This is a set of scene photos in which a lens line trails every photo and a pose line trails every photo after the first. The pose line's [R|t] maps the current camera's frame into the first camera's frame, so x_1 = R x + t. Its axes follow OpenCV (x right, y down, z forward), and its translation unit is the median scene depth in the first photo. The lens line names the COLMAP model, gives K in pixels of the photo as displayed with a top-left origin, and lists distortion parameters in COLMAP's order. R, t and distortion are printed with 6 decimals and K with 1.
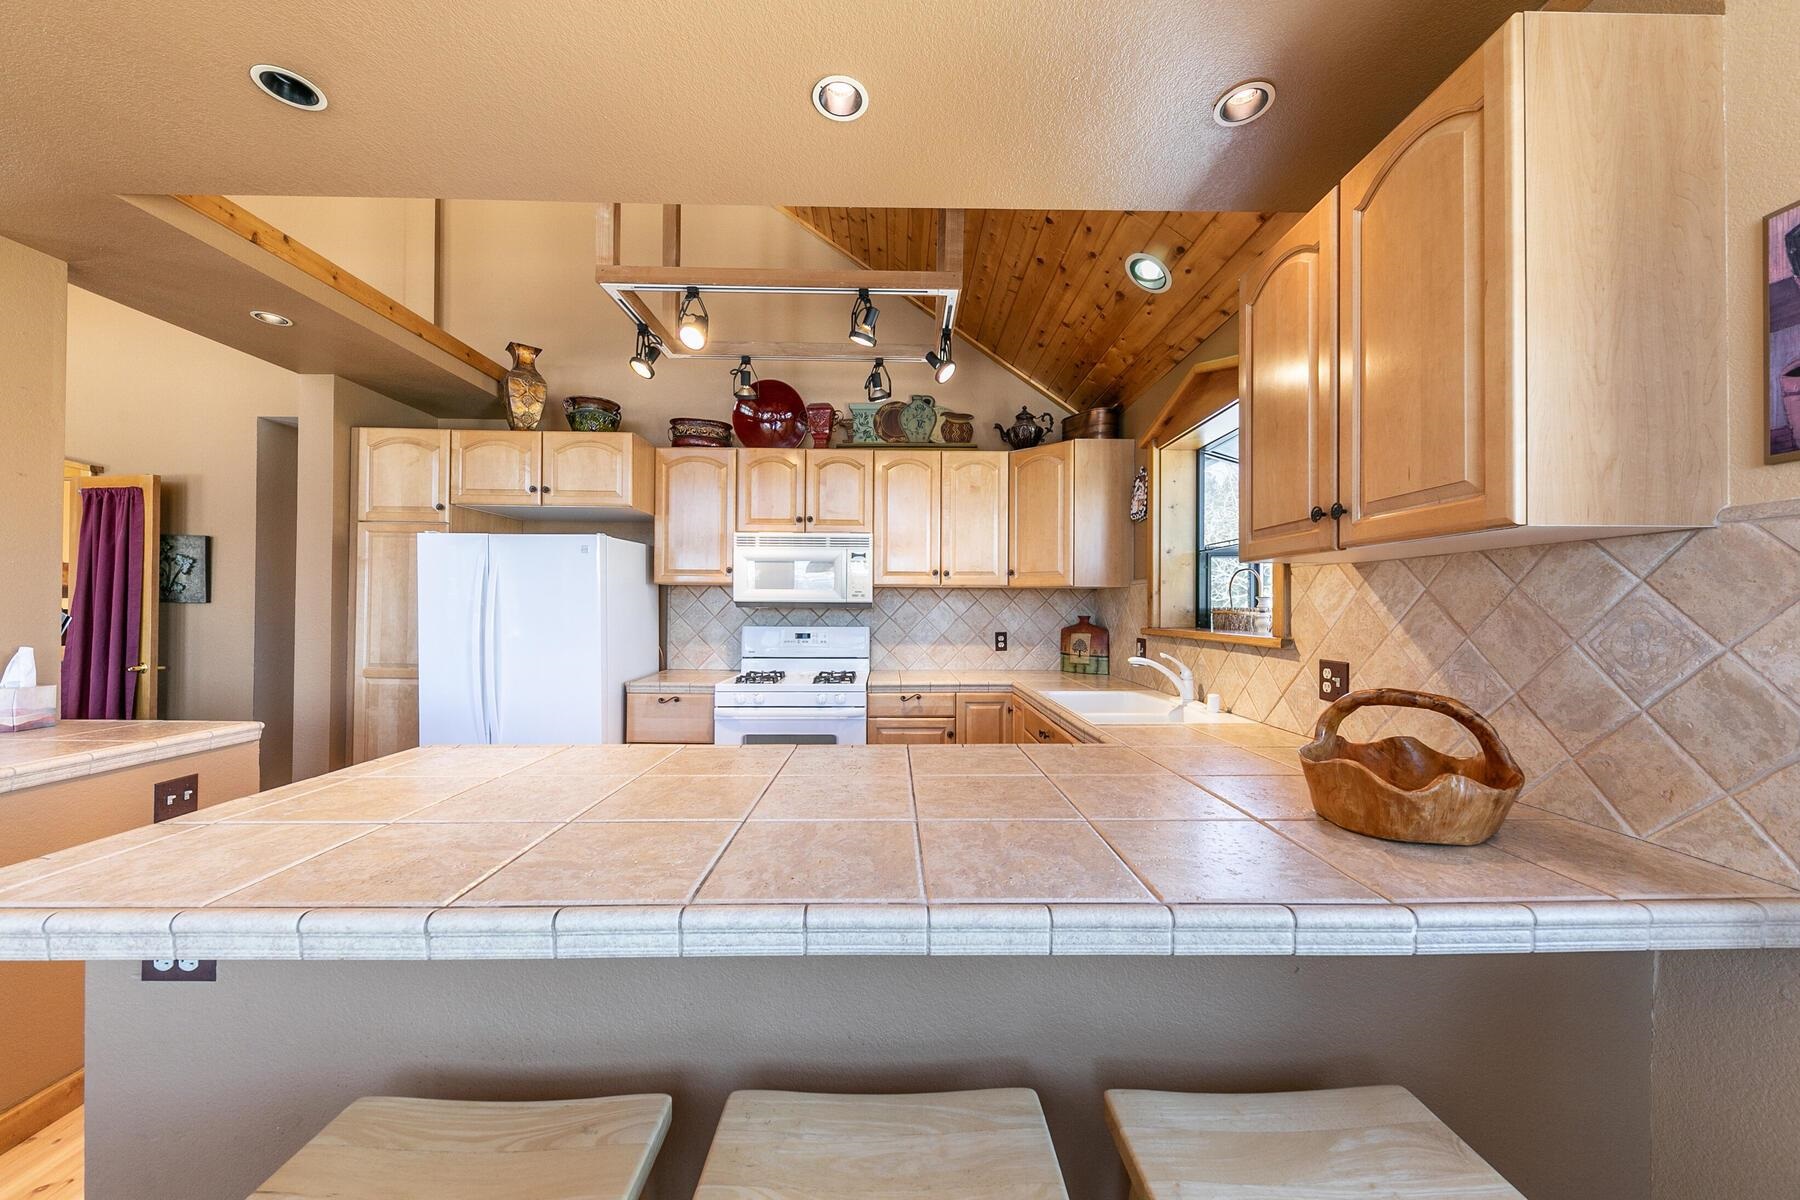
lens RADIAL K [[630.4, 0, 904.5], [0, 630.4, 604.3], [0, 0, 1]] dist [0.007306, -0.001997]
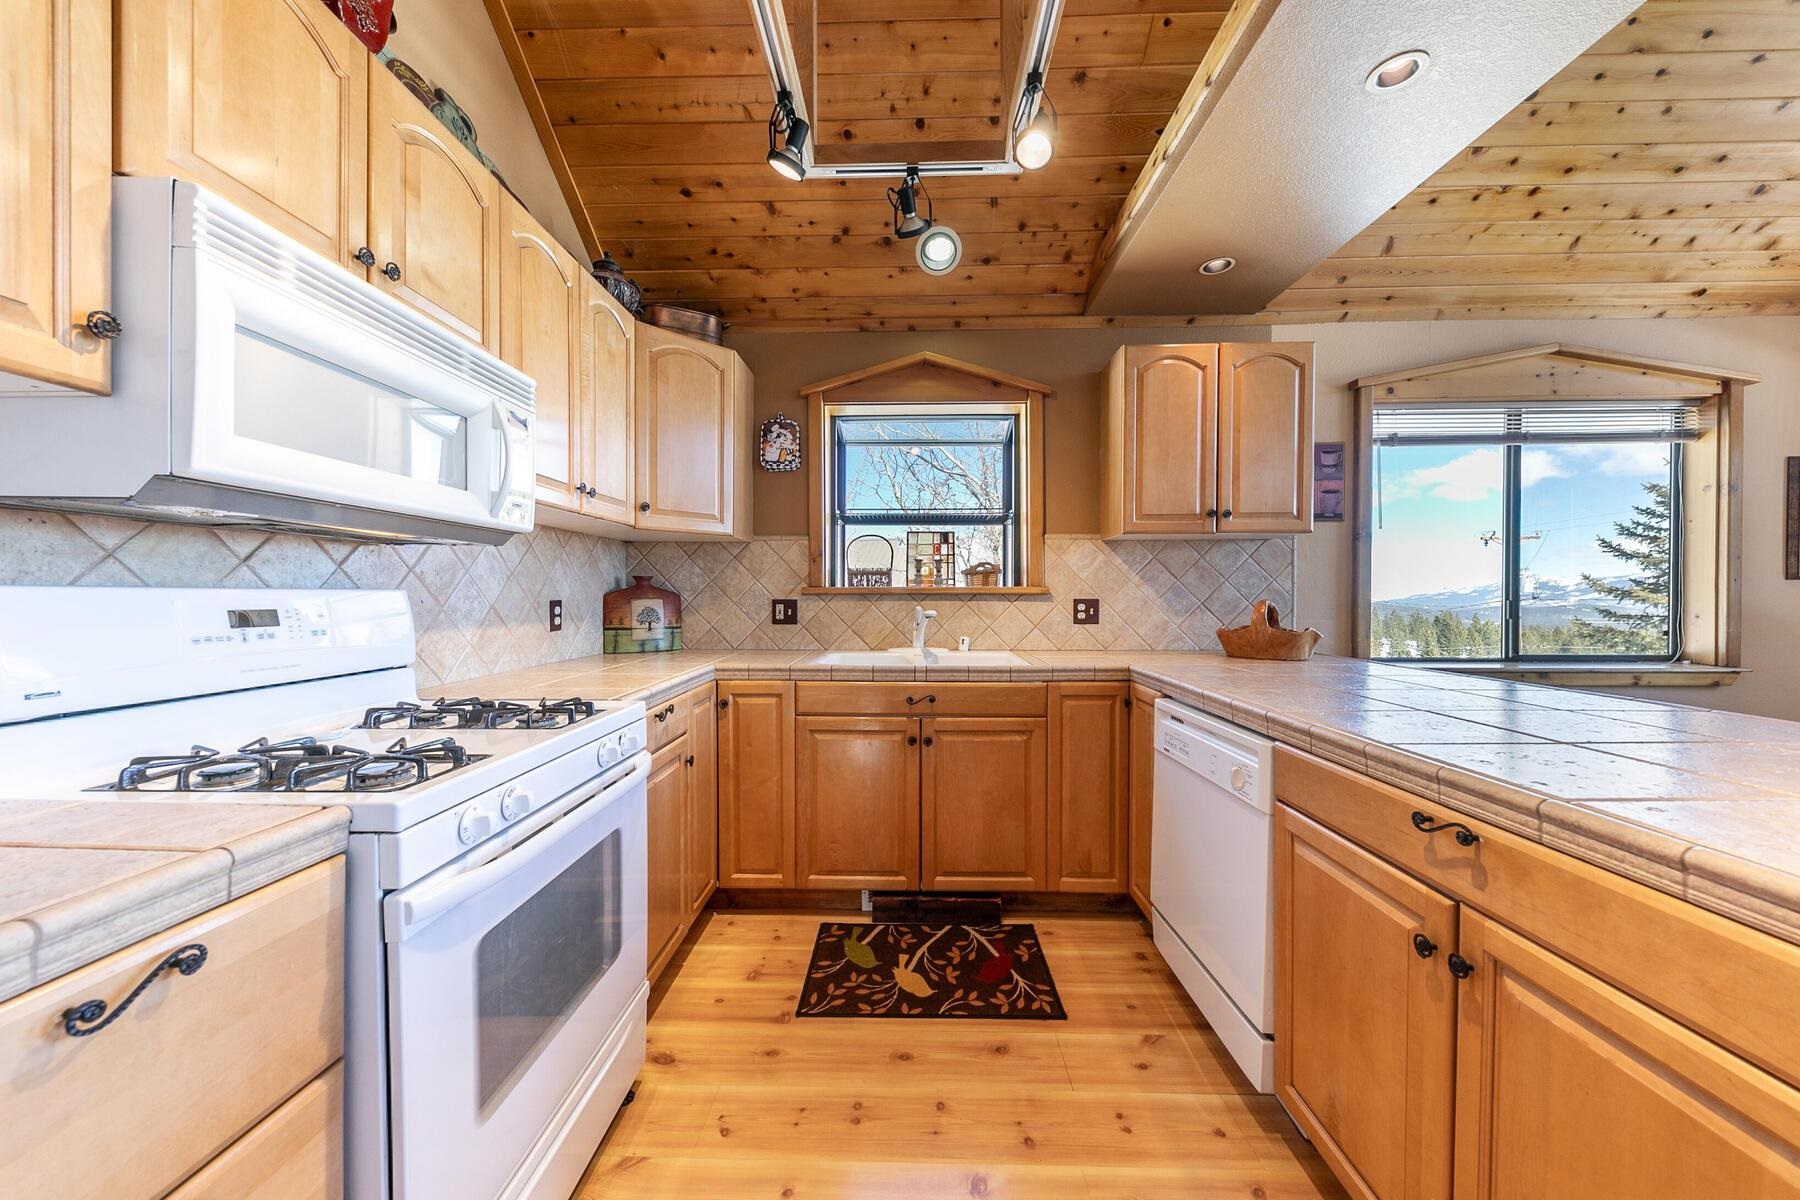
lens RADIAL K [[630.4, 0, 888.9], [0, 630.4, 606.5], [0, 0, 1]] dist [0.007306, -0.001997]
pose [[0.044311, -0.022199, 0.998771, -0.485134], [-0.006444, 0.999726, 0.022506, 0.037553], [-0.998997, -0.007433, 0.044156, 0.711708]]
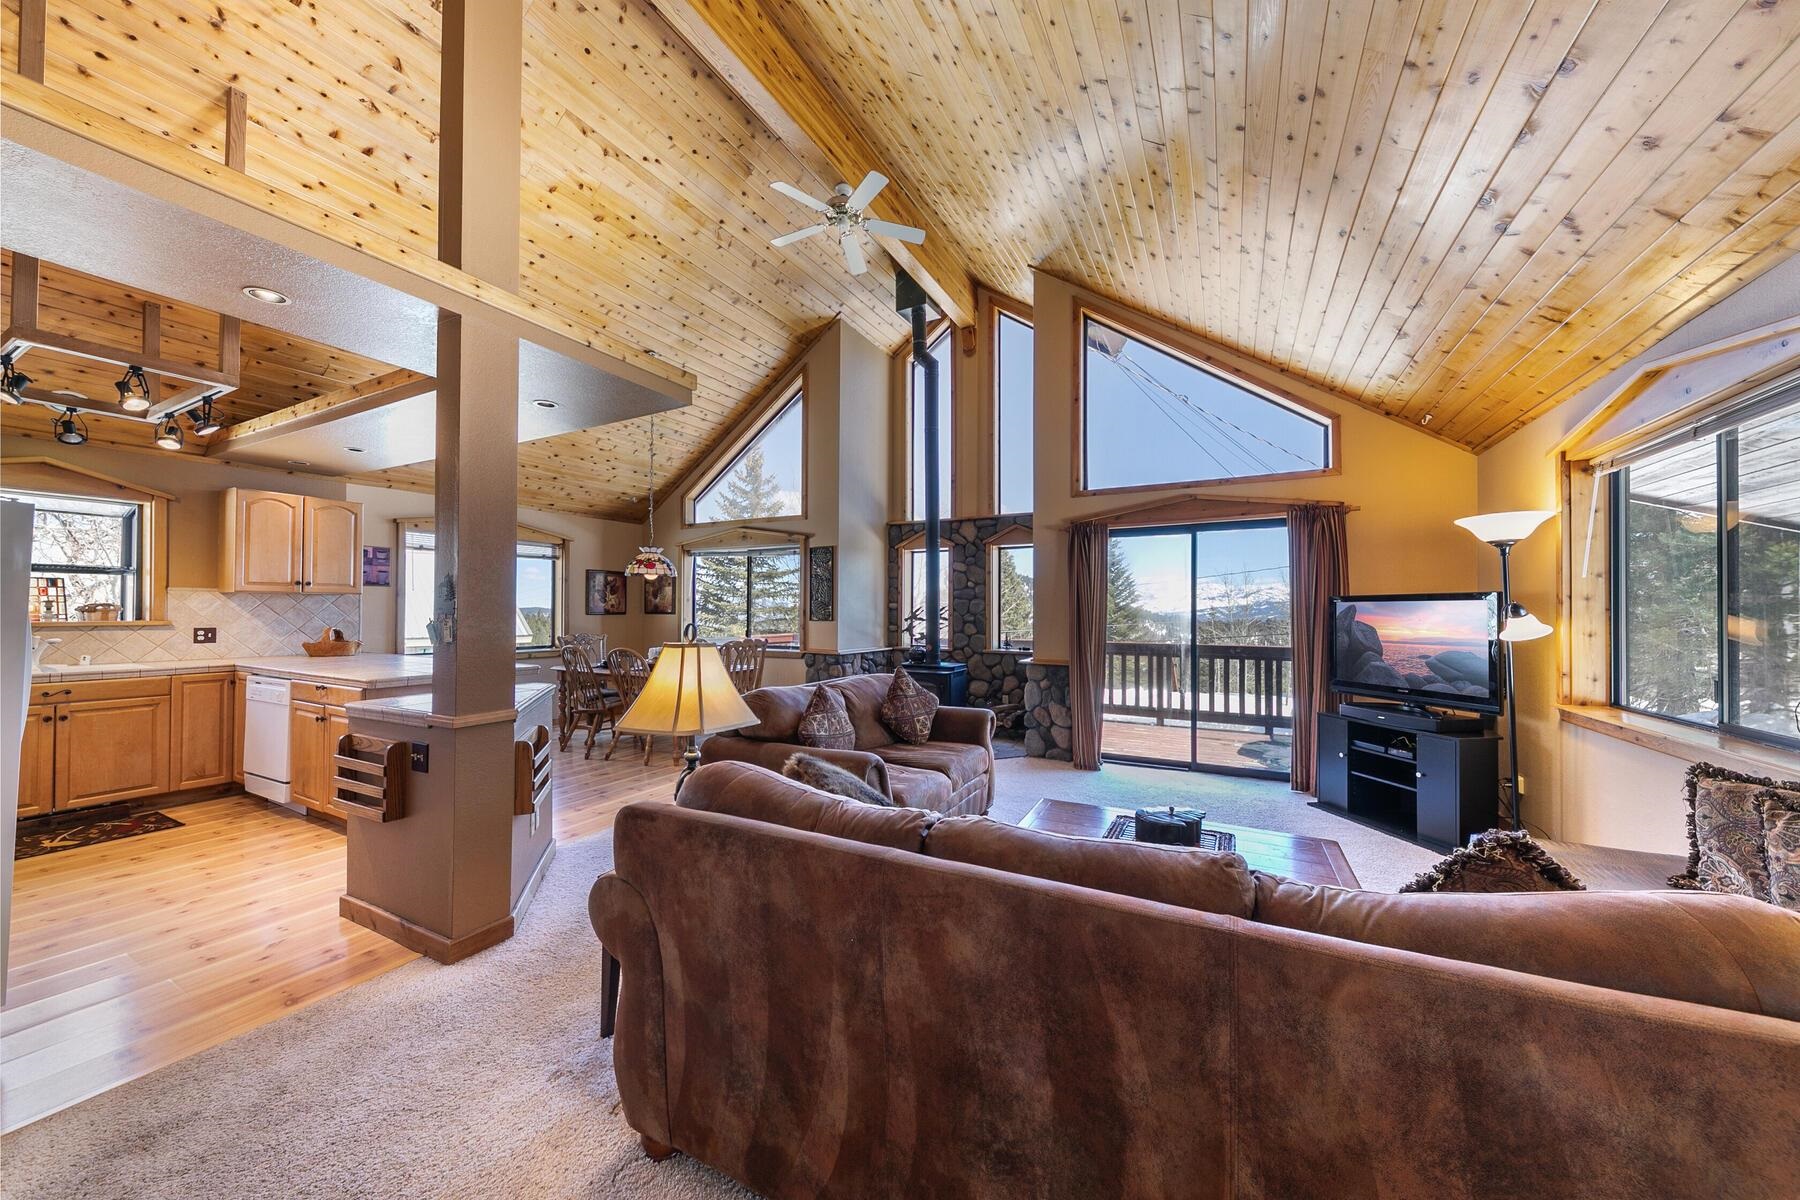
lens RADIAL K [[630.4, 0, 915.1], [0, 630.4, 603.5], [0, 0, 1]] dist [0.007306, -0.001997]
pose [[-0.883426, -0.005694, 0.468535, -1.608751], [-0.014465, 0.999781, -0.015125, -0.007808], [-0.468347, -0.020139, -0.883315, 0.974715]]
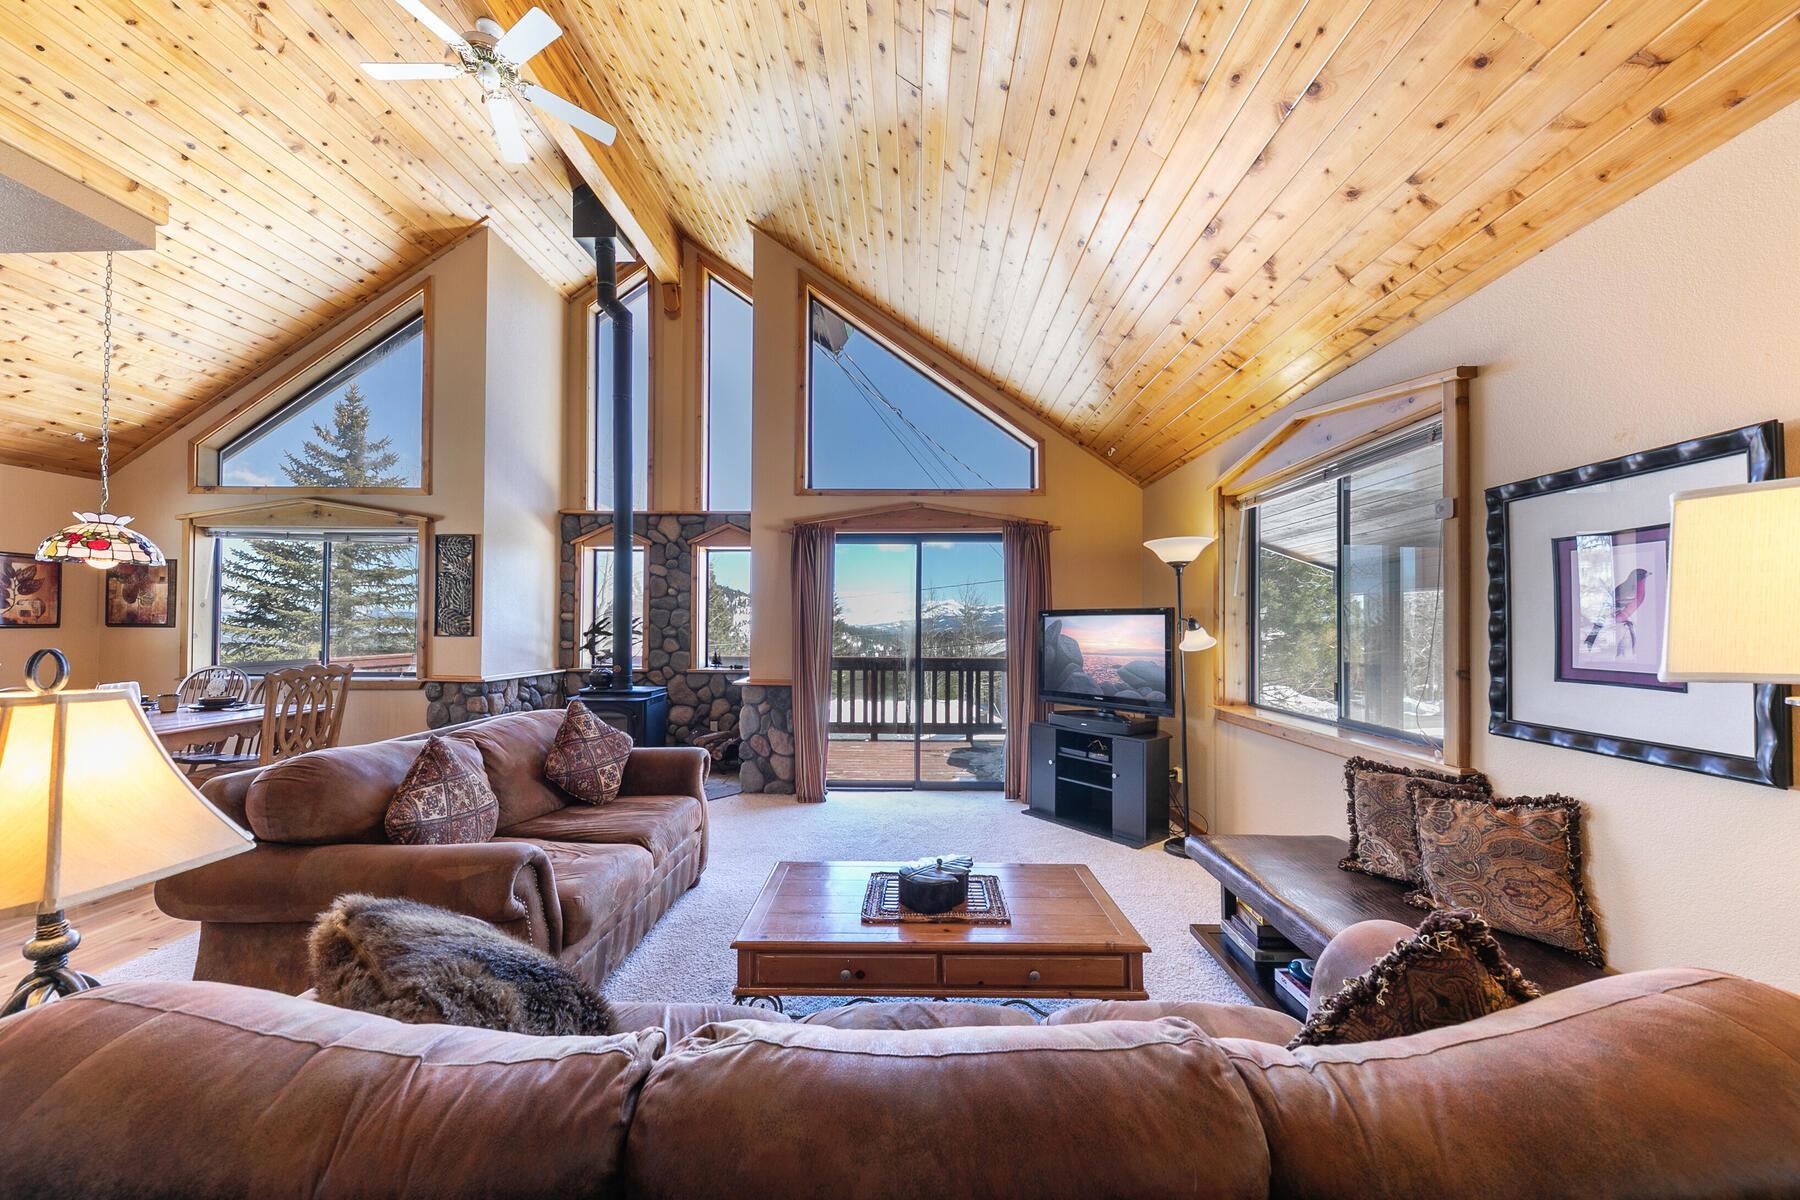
lens RADIAL K [[630.4, 0, 900.8], [0, 630.4, 617.5], [0, 0, 1]] dist [0.007306, -0.001997]
pose [[-0.999166, -0.013419, 0.038575, -1.513145], [-0.014188, 0.999705, -0.019730, -0.008096], [-0.038299, -0.020261, -0.999061, 0.800535]]
